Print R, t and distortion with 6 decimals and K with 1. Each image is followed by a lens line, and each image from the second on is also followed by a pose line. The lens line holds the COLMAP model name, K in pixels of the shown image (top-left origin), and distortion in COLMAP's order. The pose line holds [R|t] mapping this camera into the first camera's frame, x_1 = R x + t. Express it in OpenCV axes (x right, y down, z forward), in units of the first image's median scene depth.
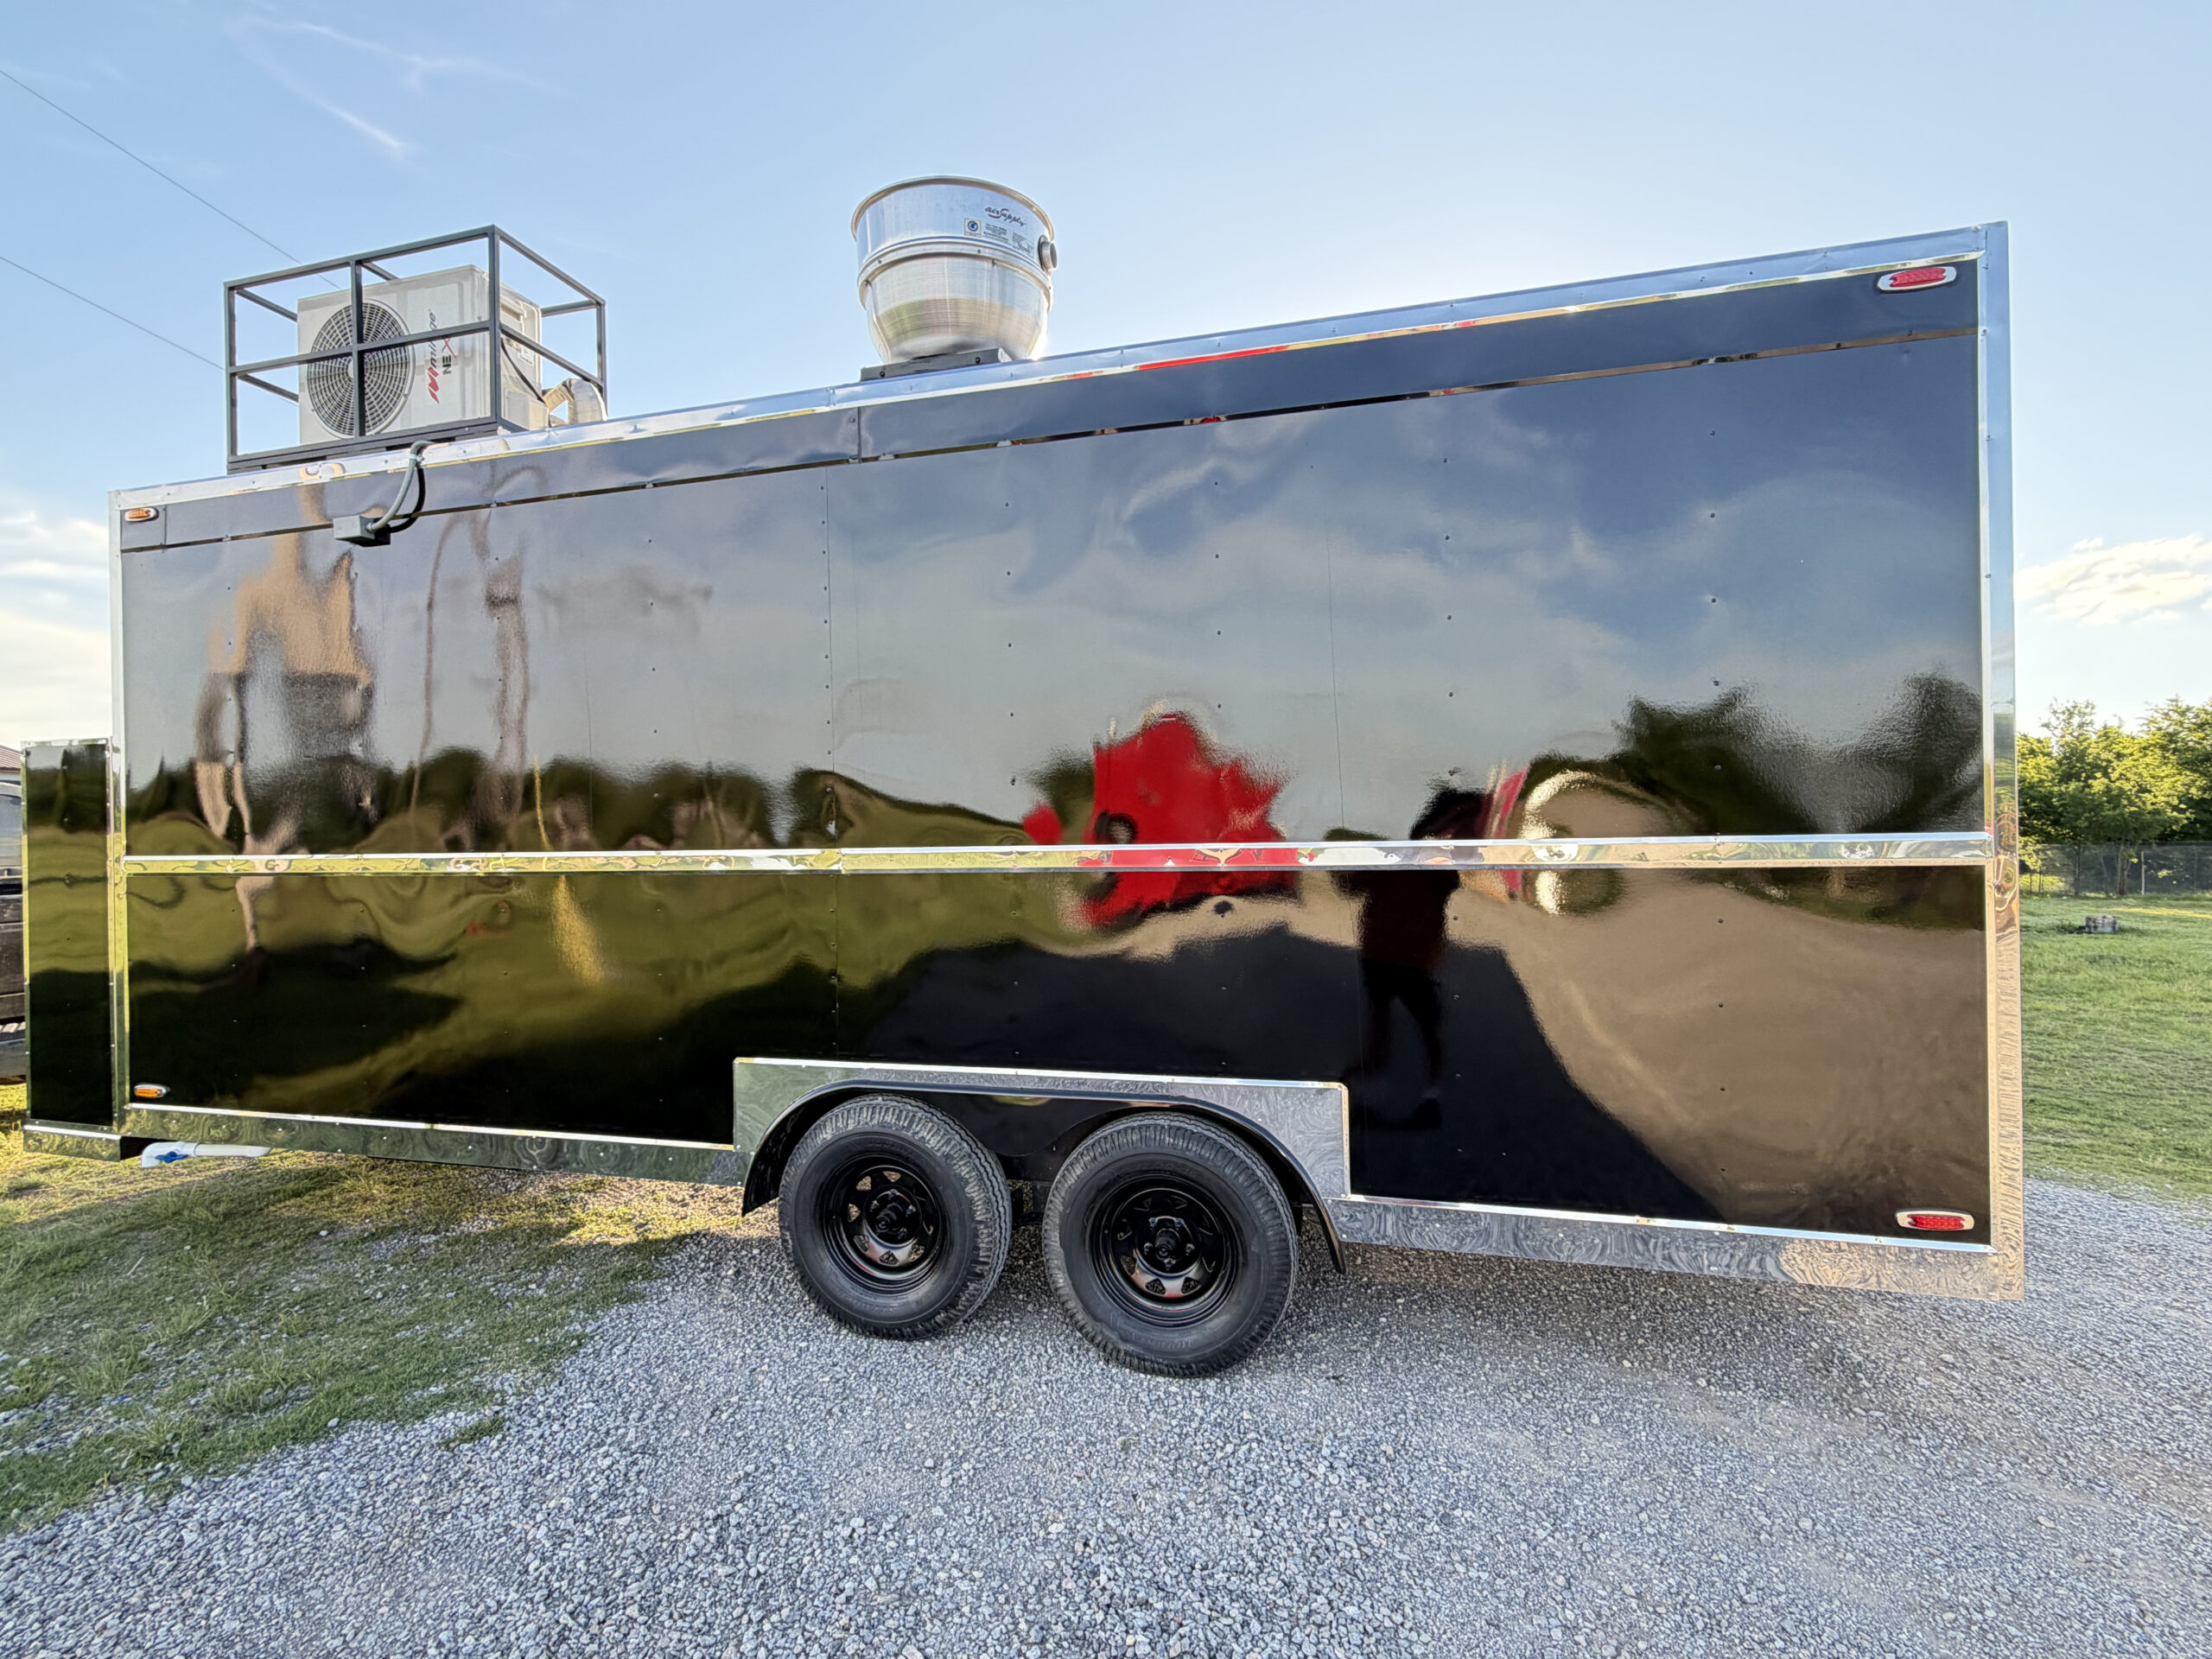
lens RADIAL K [[1037.2, 0, 1100.8], [0, 1037.2, 816.7], [0, 0, 1]] dist [-0.000811, 0.000235]
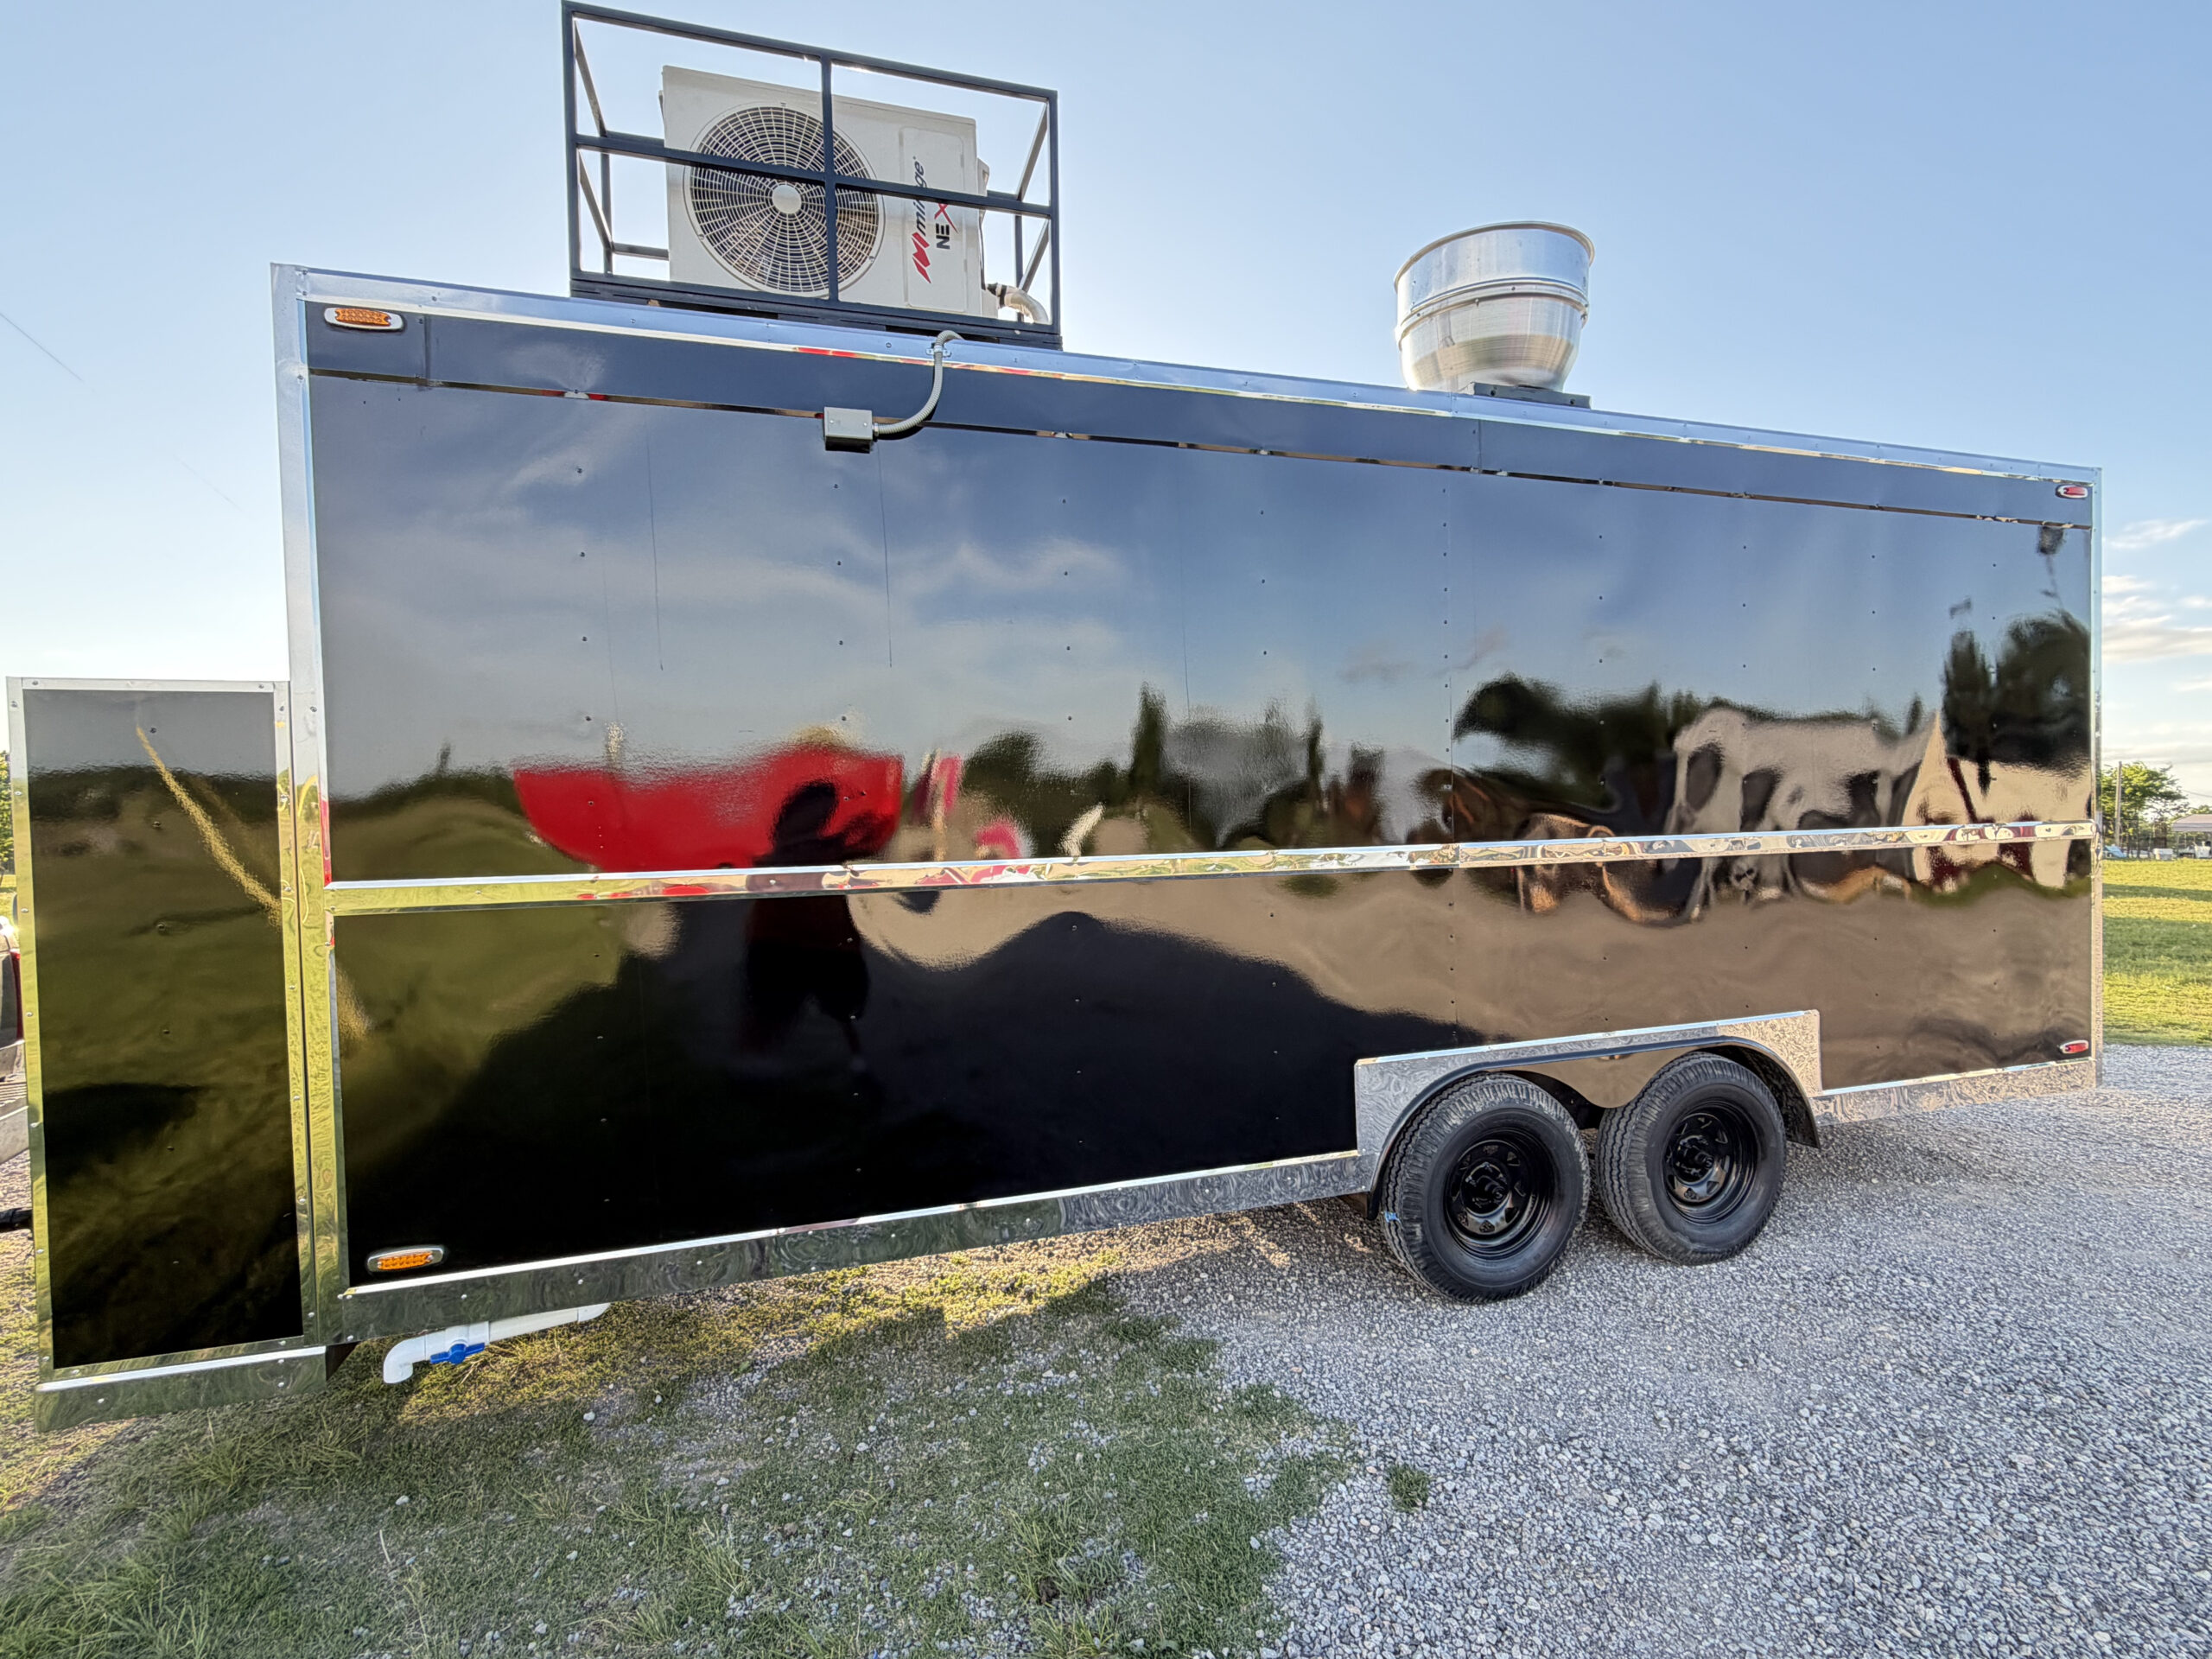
lens RADIAL K [[1020.9, 0, 1106.0], [0, 1020.9, 829.5], [0, 0, 1]] dist [-0.001196, 0.000567]
pose [[0.848255, -0.010768, 0.529478, -0.954002], [0.004840, 0.999909, 0.012582, 0.002185], [-0.529566, -0.008110, 0.848230, 0.281993]]
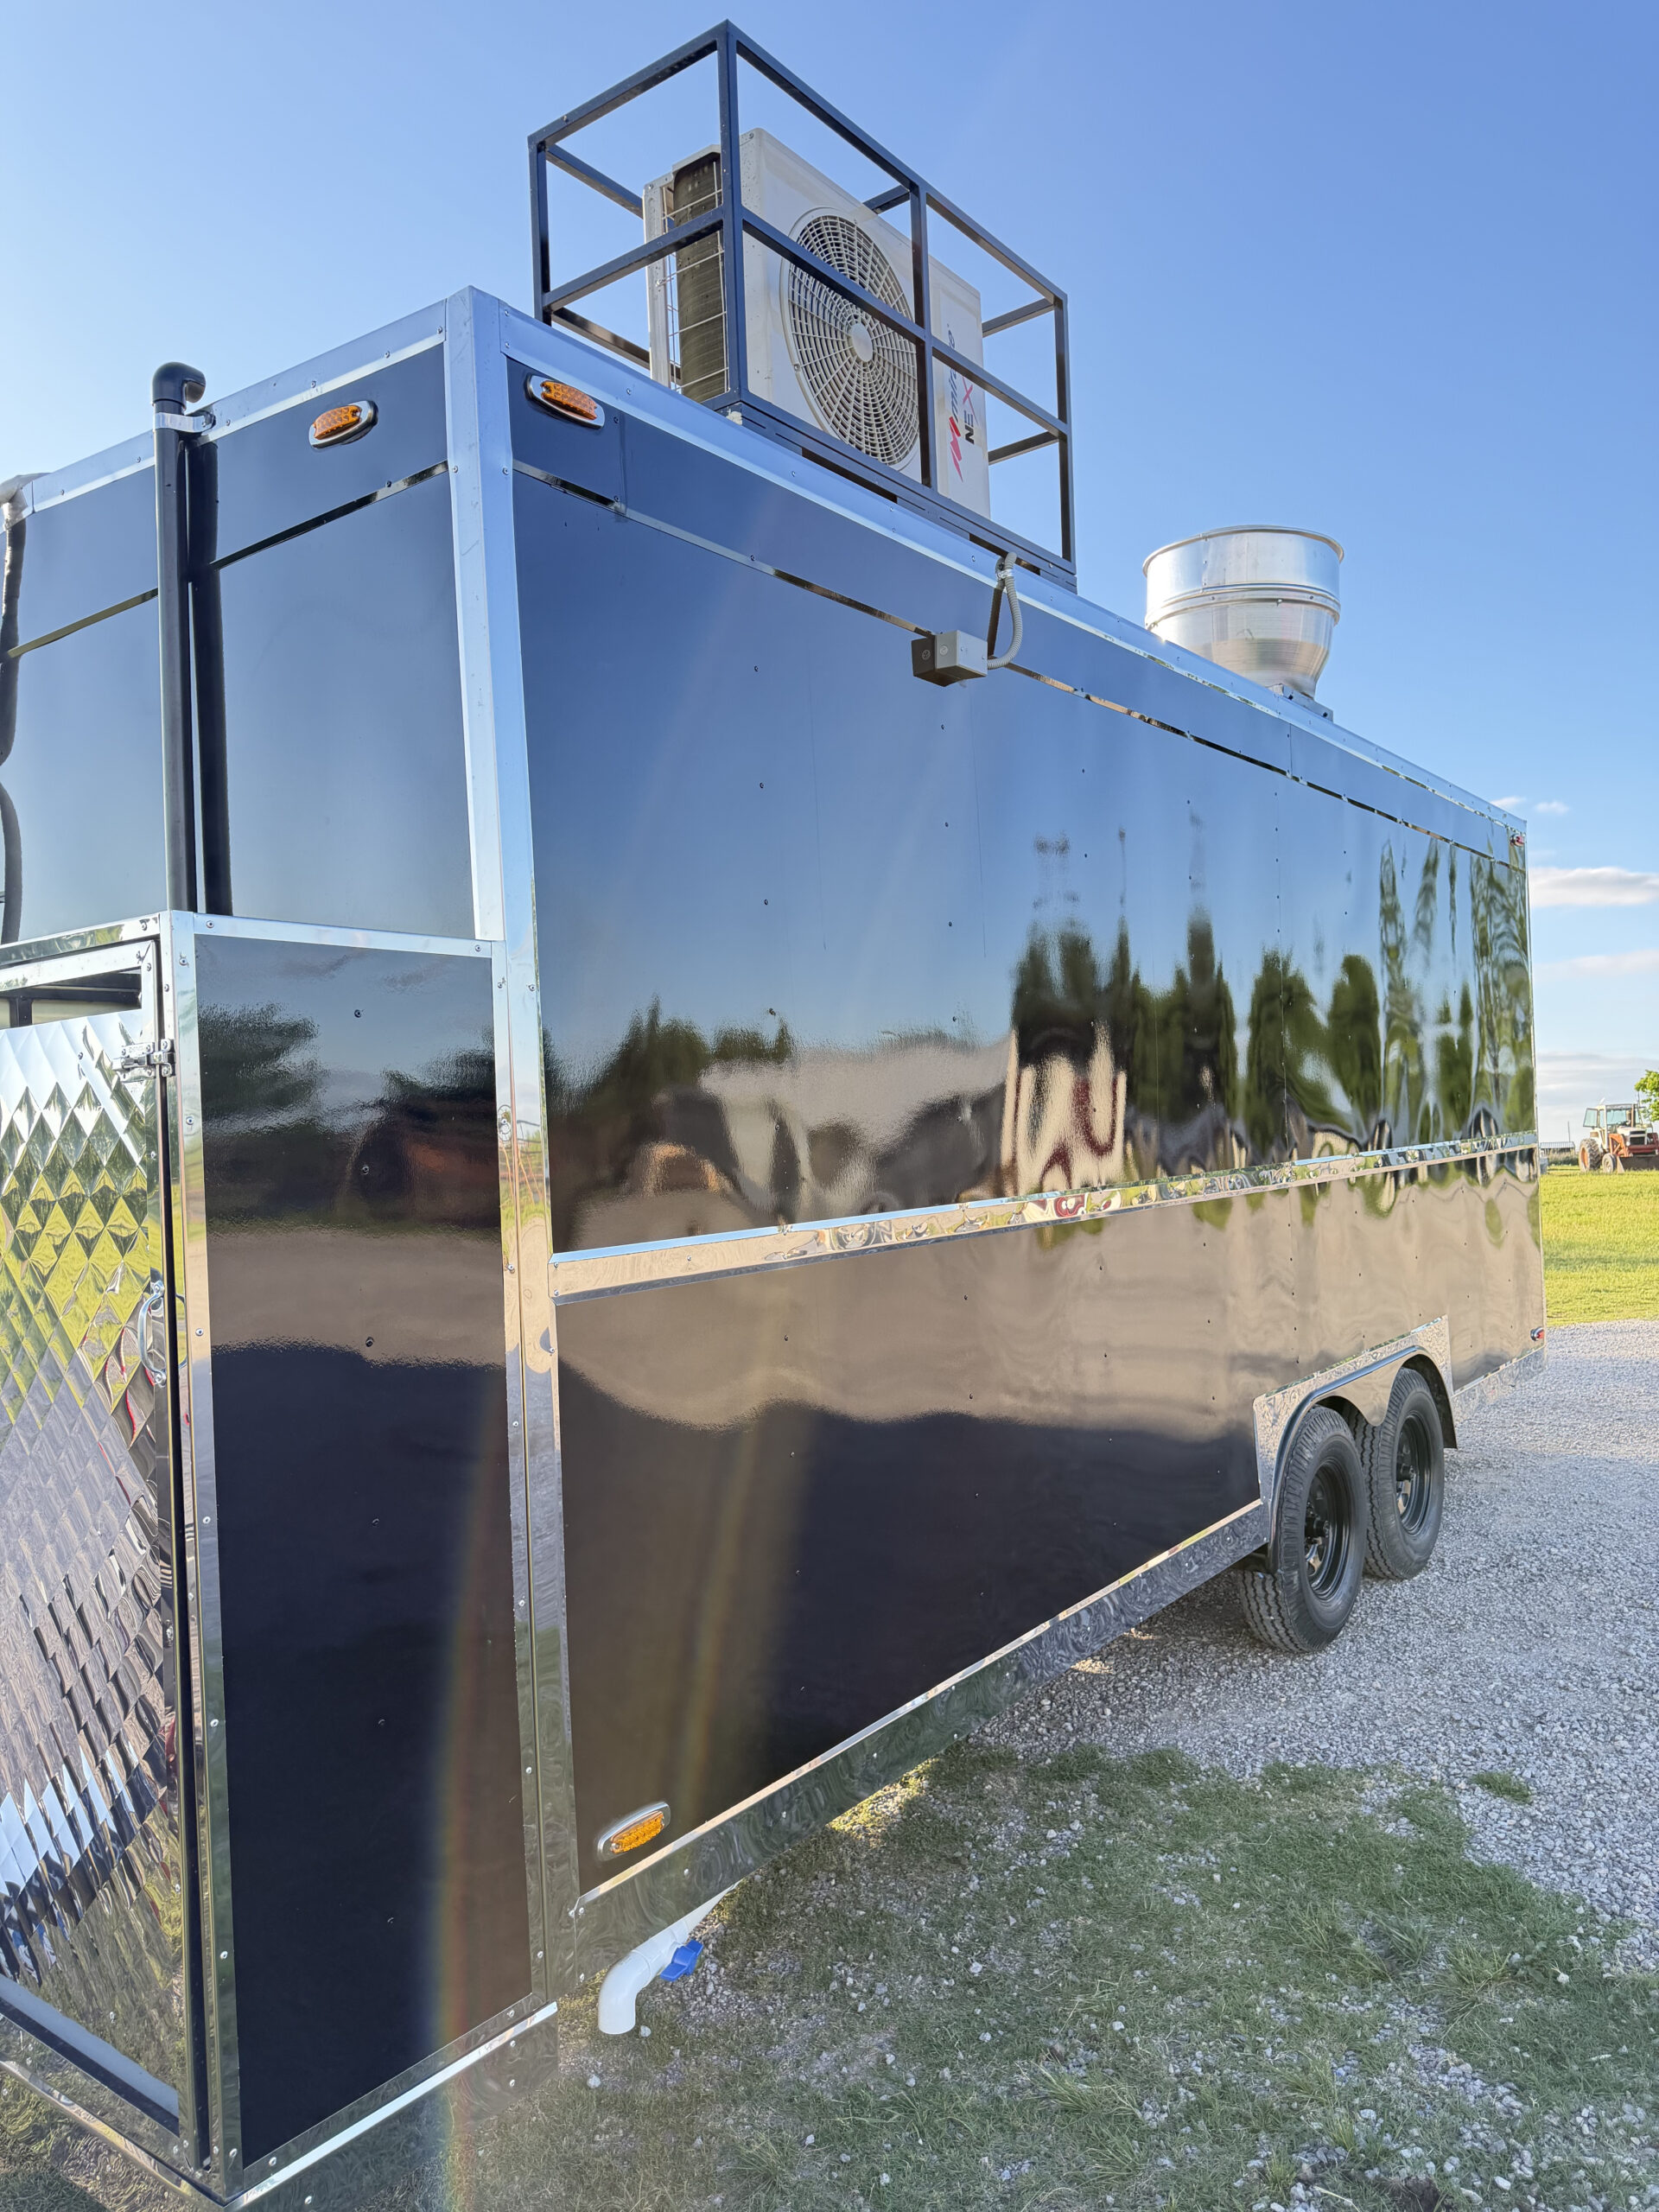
lens RADIAL K [[1561.9, 0, 843.2], [0, 1561.9, 1105.8], [0, 0, 1]] dist [0.039068, -0.050380]
pose [[0.370293, 0.009648, 0.928865, -1.573604], [0.029418, 0.999323, -0.022108, -0.001807], [-0.928449, 0.035512, 0.369759, 0.740348]]
